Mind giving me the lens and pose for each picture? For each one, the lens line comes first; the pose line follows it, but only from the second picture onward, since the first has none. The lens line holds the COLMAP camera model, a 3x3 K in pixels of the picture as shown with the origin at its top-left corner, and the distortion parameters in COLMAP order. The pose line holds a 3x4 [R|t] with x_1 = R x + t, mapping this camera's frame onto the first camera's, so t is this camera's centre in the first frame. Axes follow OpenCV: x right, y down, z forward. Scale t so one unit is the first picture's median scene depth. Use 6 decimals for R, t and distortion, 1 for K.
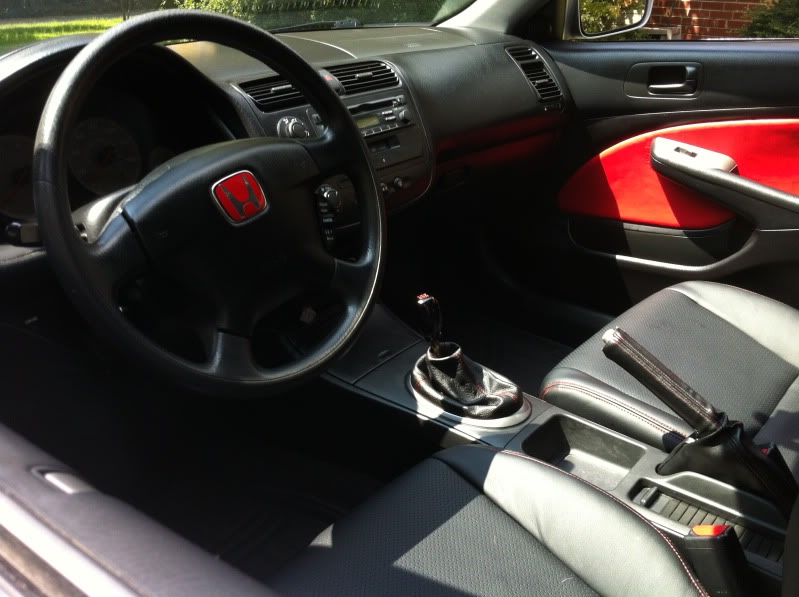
lens RADIAL K [[819.6, 0, 399.5], [0, 819.6, 298.5], [0, 0, 1]] dist [0.098544, -0.296582]
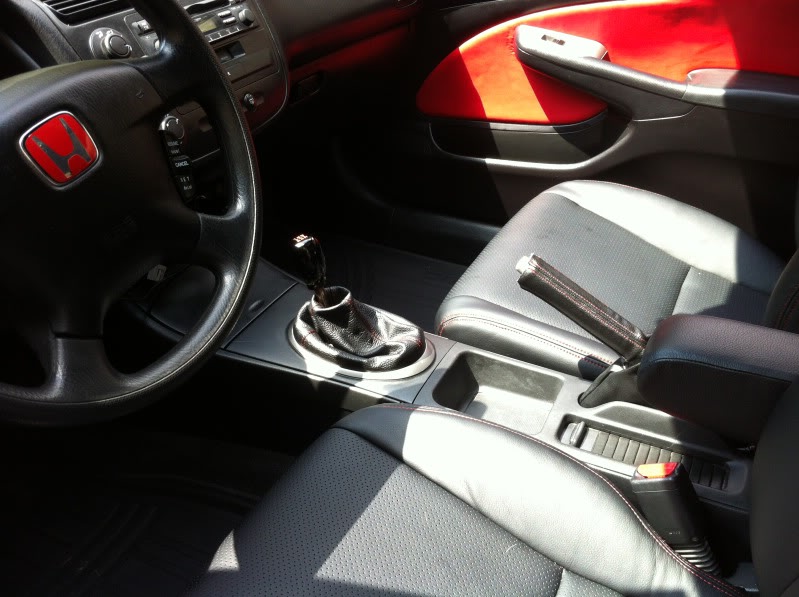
lens RADIAL K [[819.6, 0, 399.5], [0, 819.6, 298.5], [0, 0, 1]] dist [0.098544, -0.296582]
pose [[0.974389, -0.121060, 0.189499, -0.040515], [0.097581, 0.986871, 0.128702, -0.040836], [-0.202592, -0.106914, 0.973409, 0.158465]]
